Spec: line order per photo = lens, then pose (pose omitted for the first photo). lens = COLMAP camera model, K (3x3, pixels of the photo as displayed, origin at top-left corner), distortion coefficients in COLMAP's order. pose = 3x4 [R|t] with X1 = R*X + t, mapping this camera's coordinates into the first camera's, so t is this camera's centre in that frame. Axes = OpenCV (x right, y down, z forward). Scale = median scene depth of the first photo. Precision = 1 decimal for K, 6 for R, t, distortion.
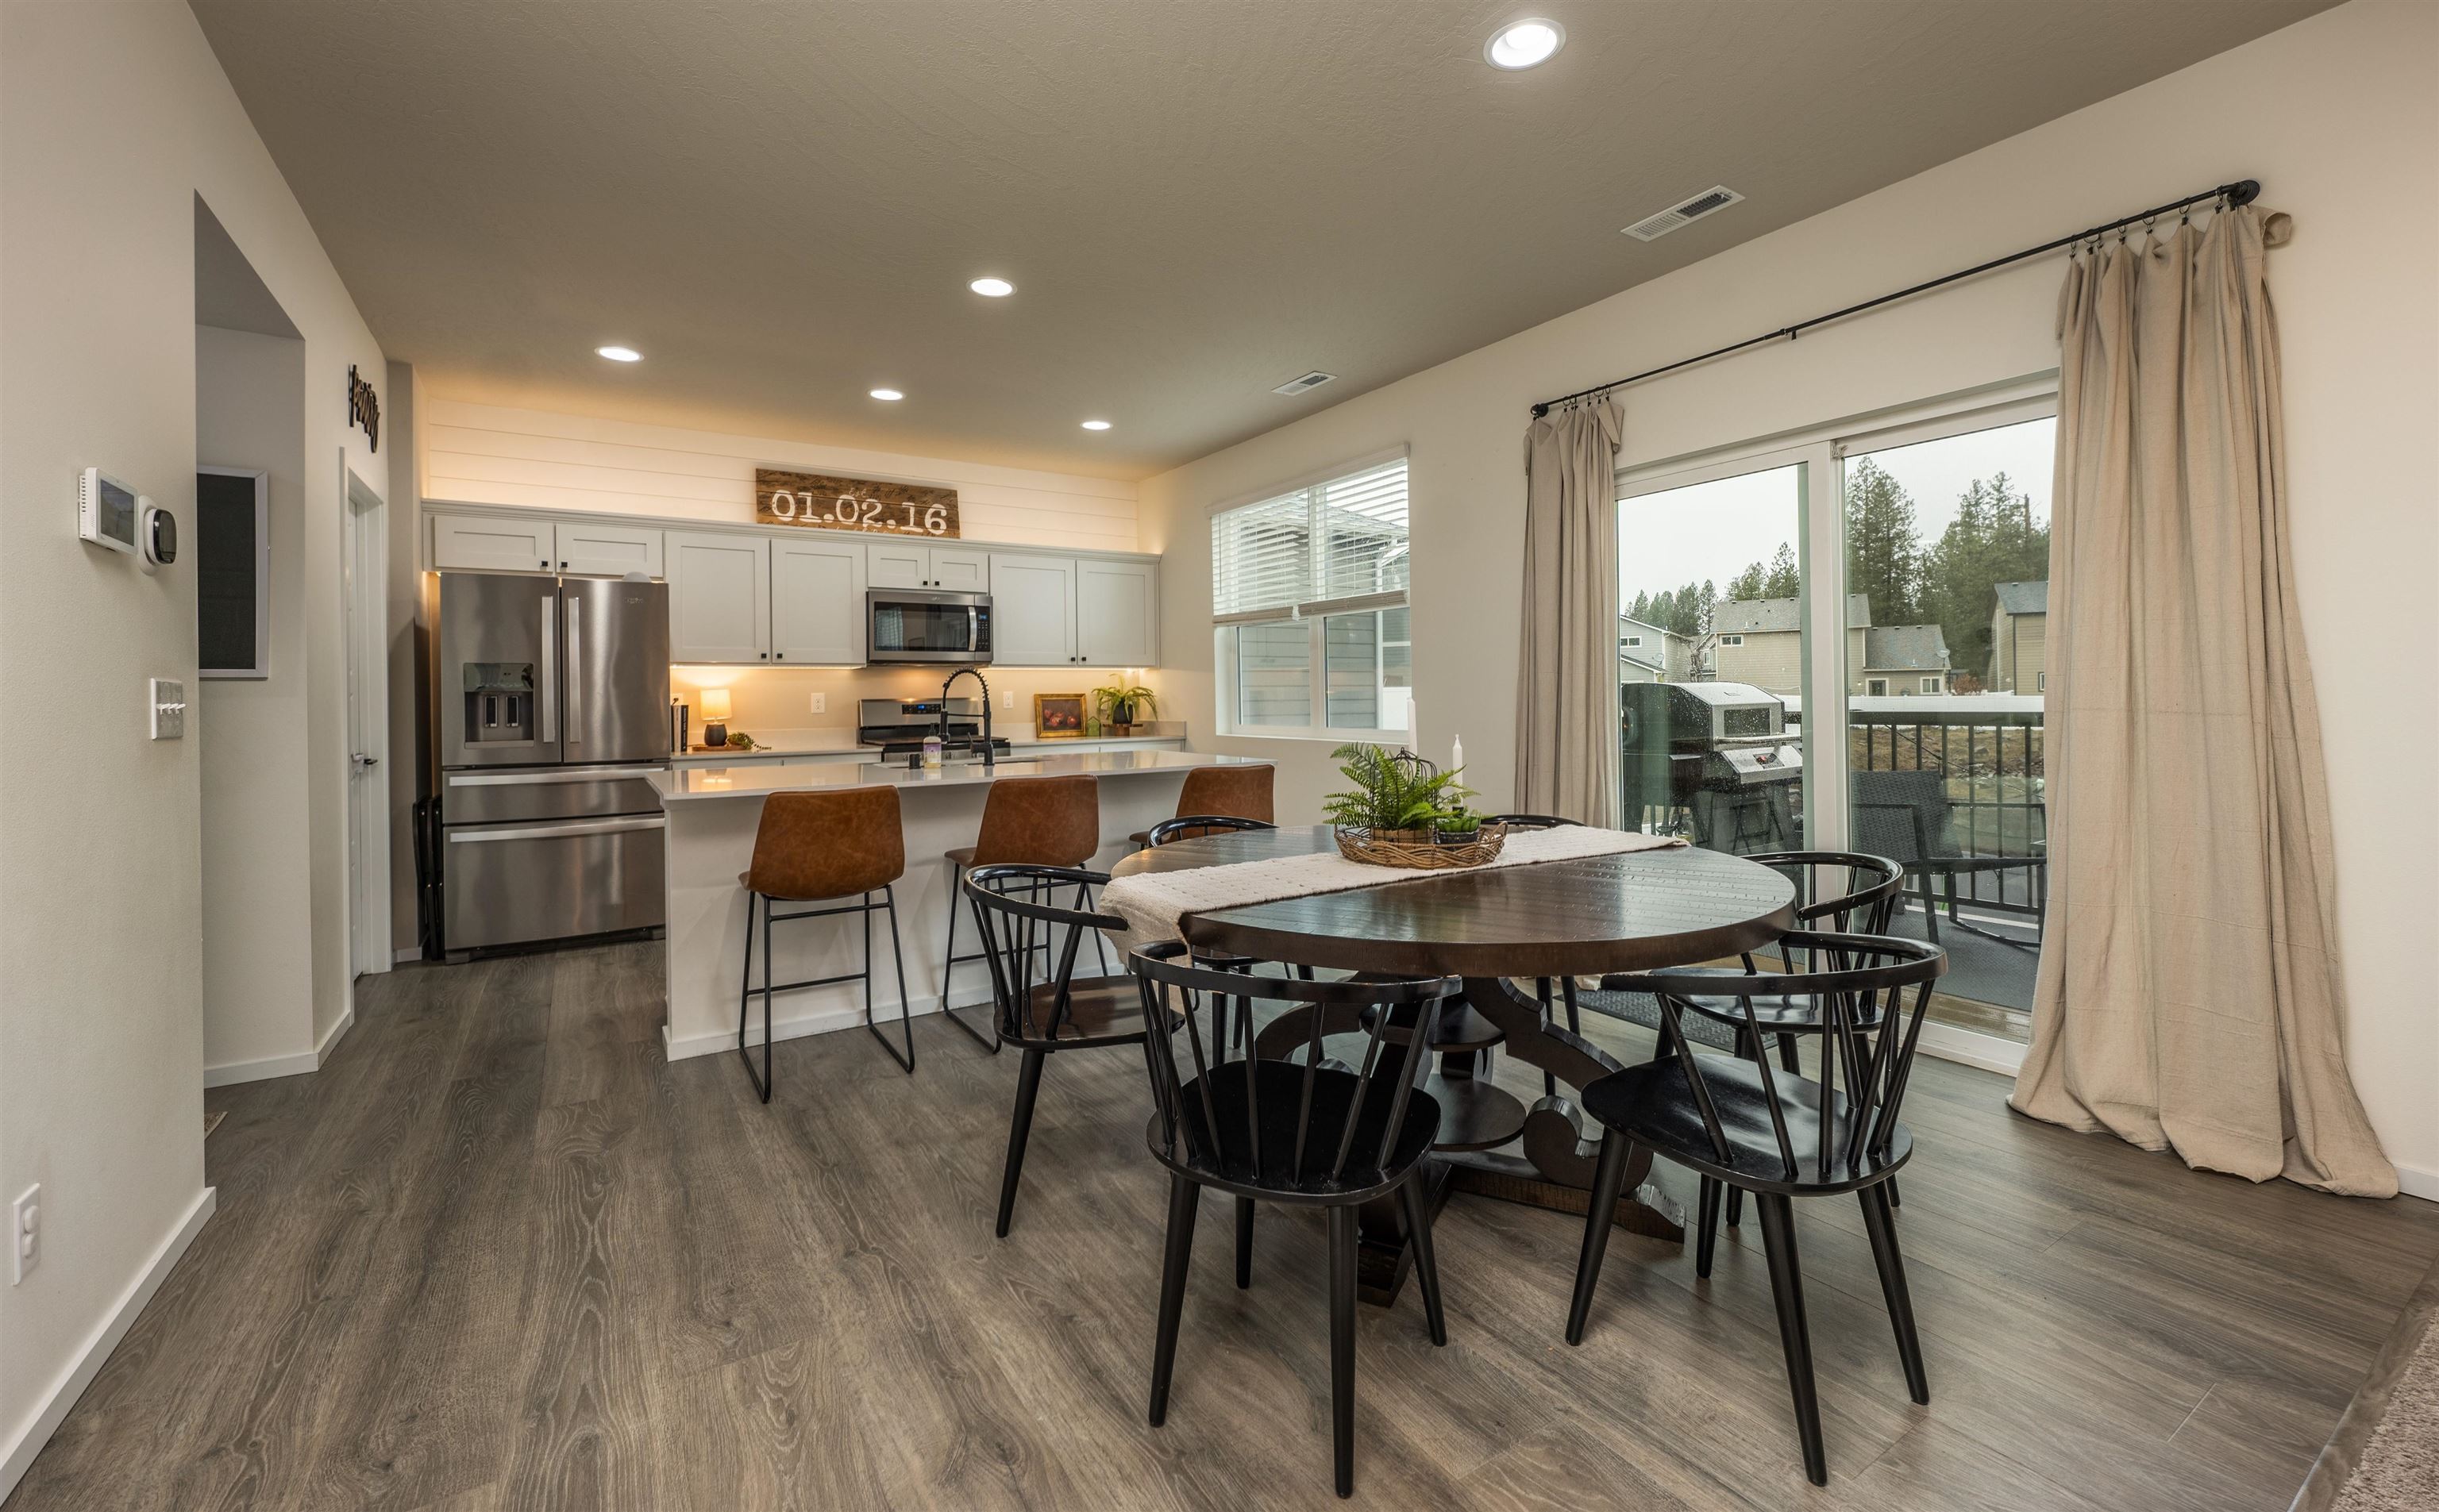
lens RADIAL K [[1002.3, 0, 1218.0], [0, 1002.3, 698.6], [0, 0, 1]] dist [-0.001410, -0.000118]
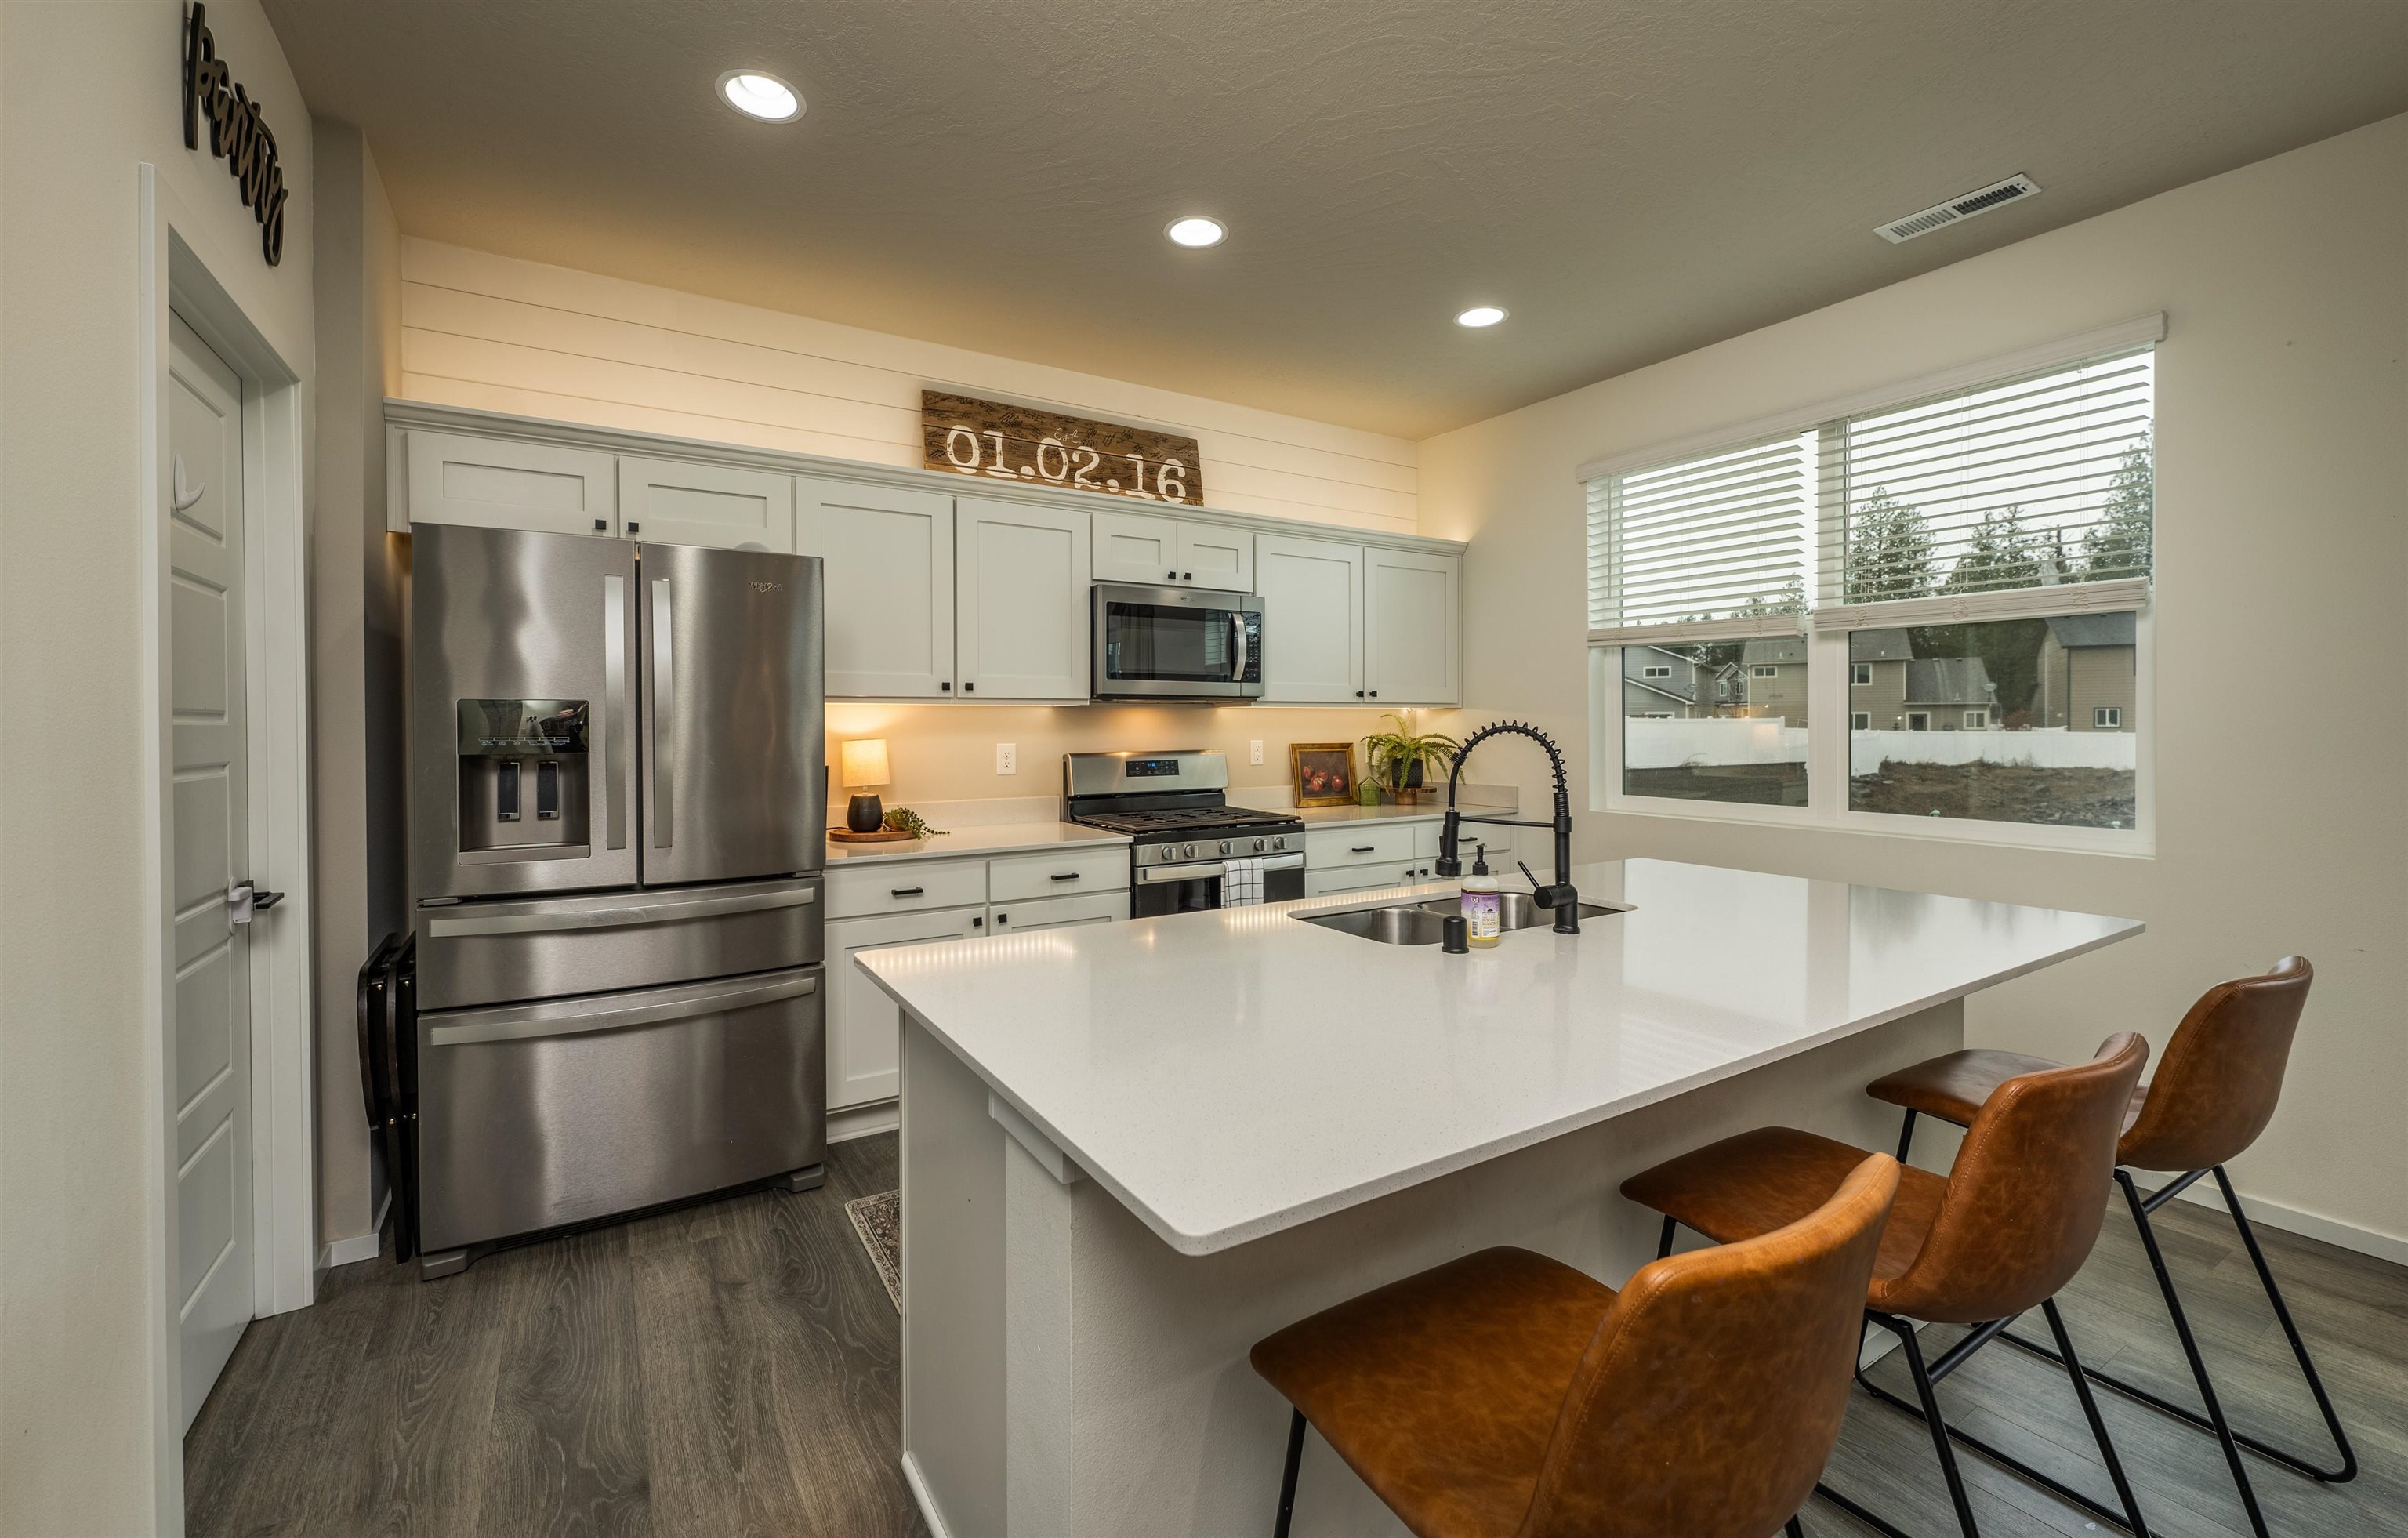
lens RADIAL K [[986.6, 0, 1197.8], [0, 986.6, 734.0], [0, 0, 1]] dist [-0.000392, -0.000116]
pose [[0.999892, 0.009584, -0.011139, -0.267976], [-0.009472, 0.999904, 0.010118, -0.019735], [0.011235, -0.010011, 0.999887, 0.363670]]
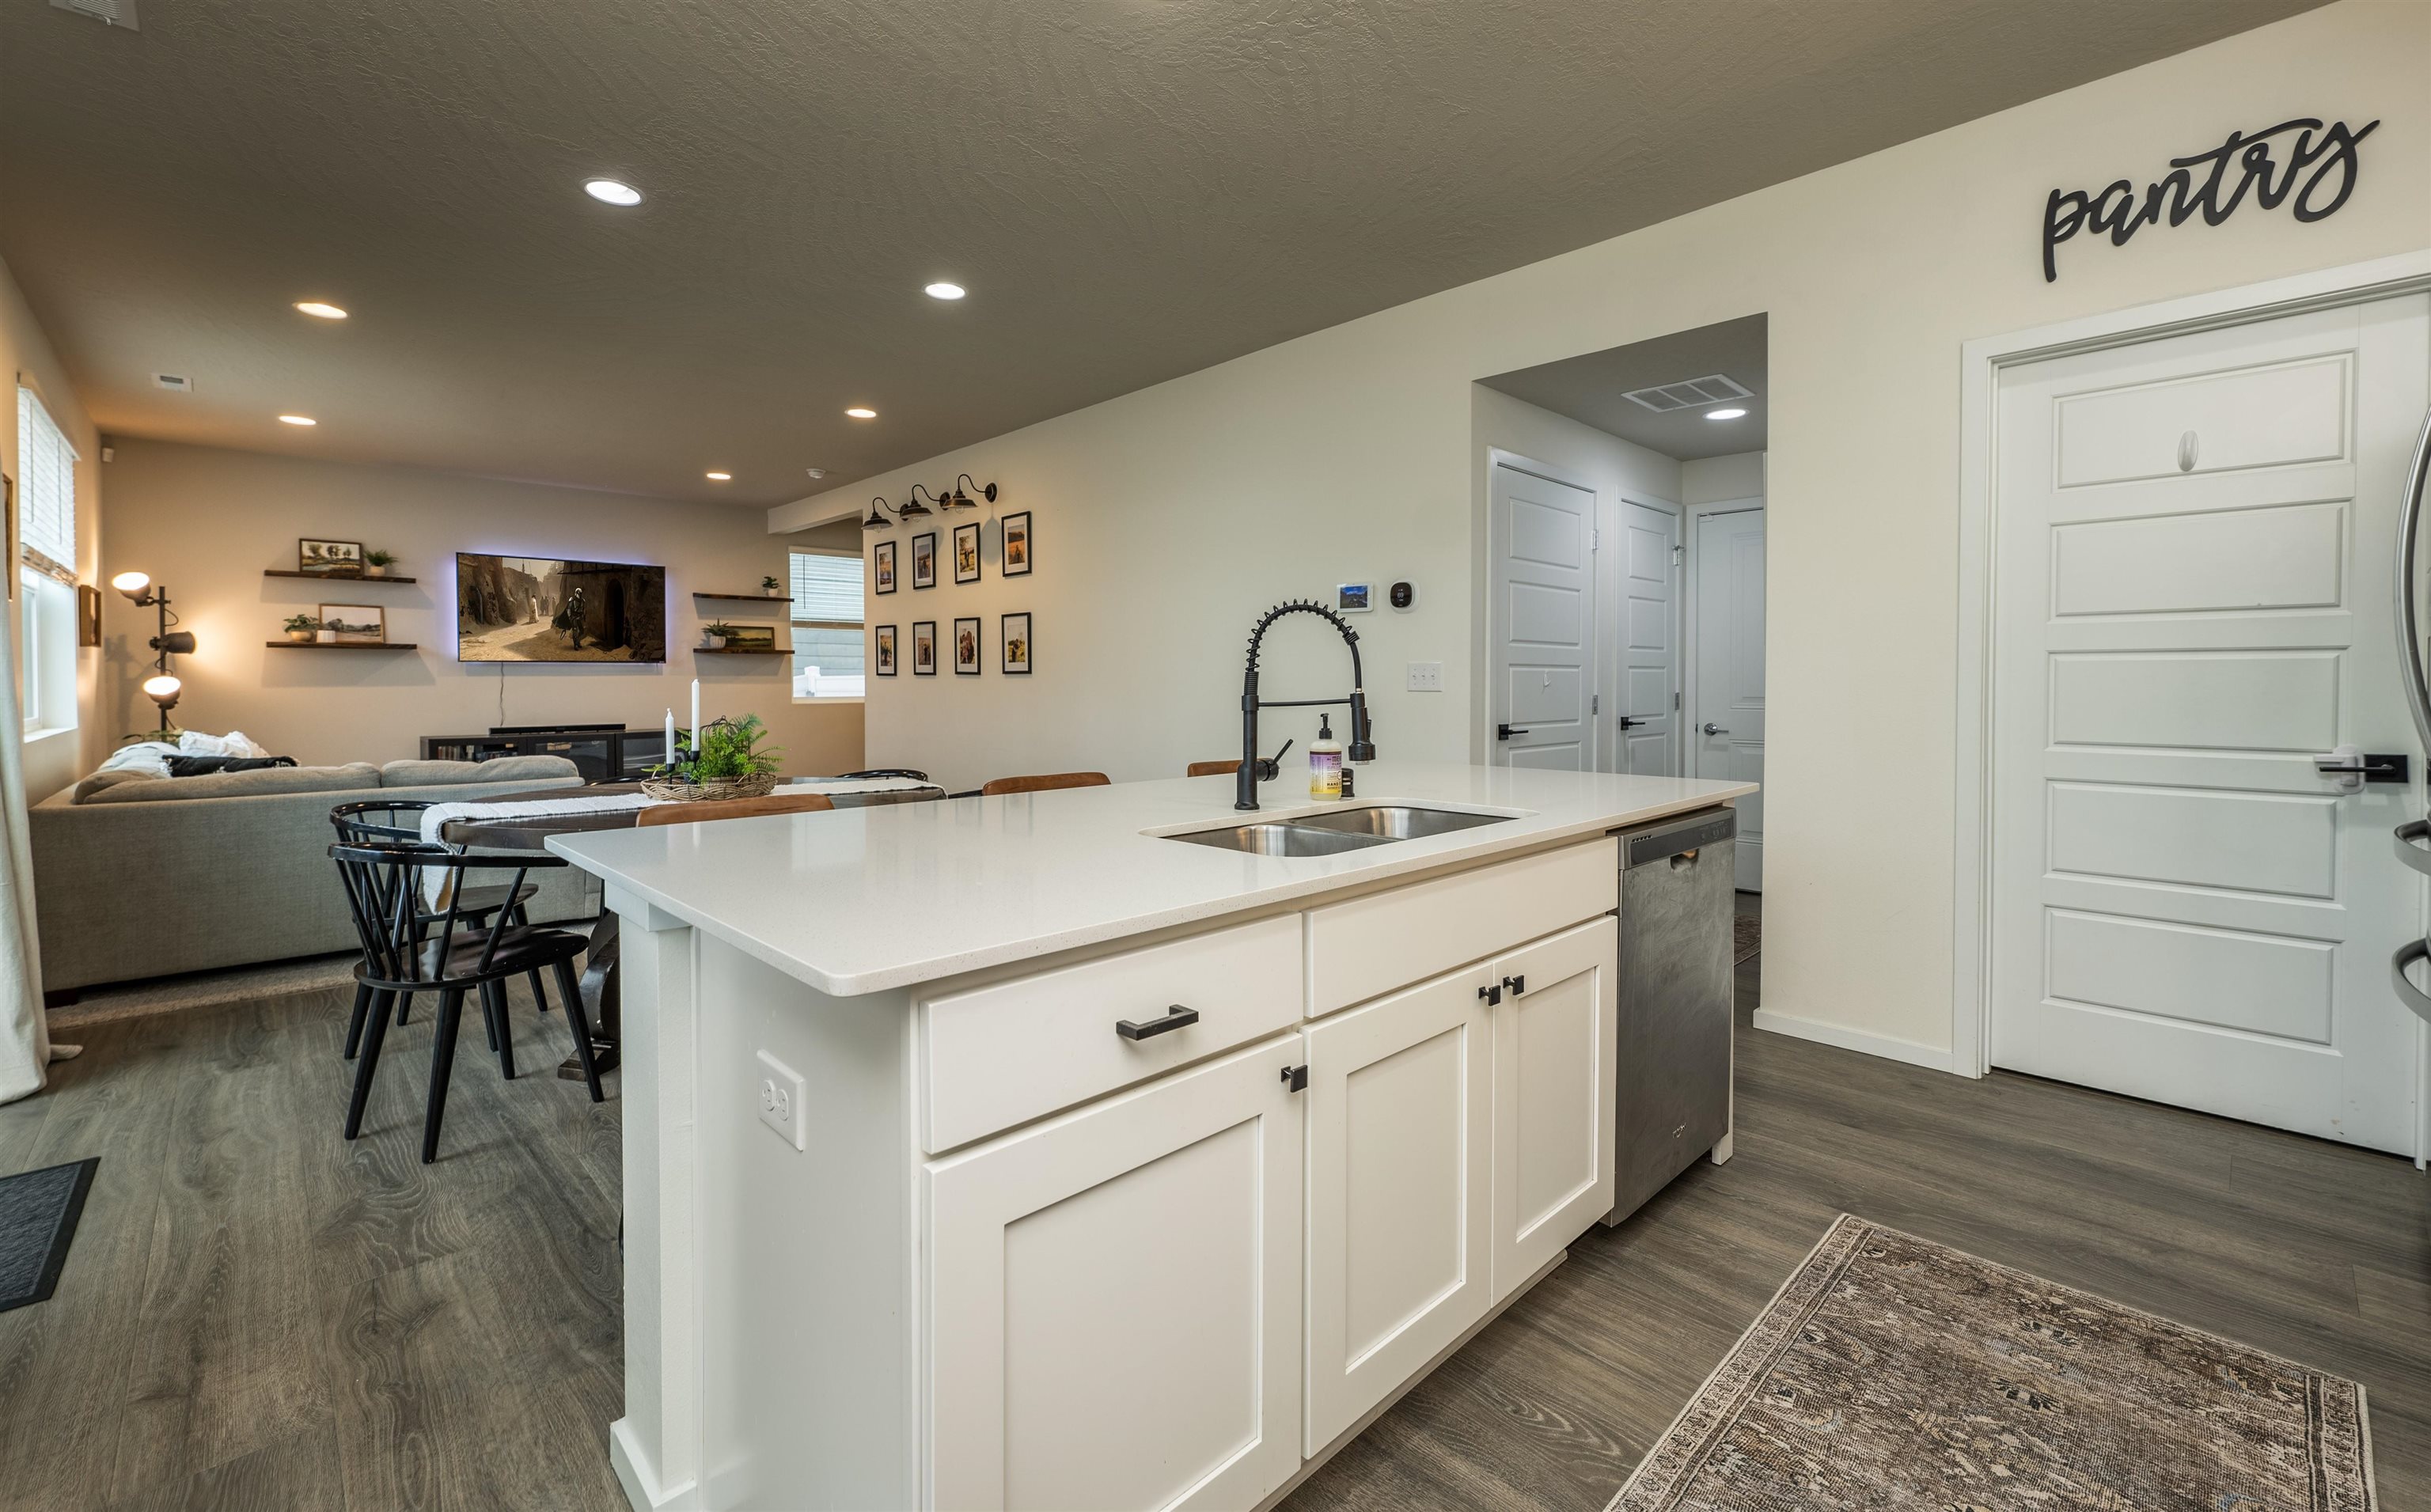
lens RADIAL K [[999.1, 0, 1214.0], [0, 999.1, 698.8], [0, 0, 1]] dist [-0.001410, -0.000118]
pose [[-0.981951, 0.017669, -0.188310, -0.083778], [0.014407, 0.999722, 0.018674, 0.002947], [0.188587, 0.015624, -0.981932, 0.990047]]
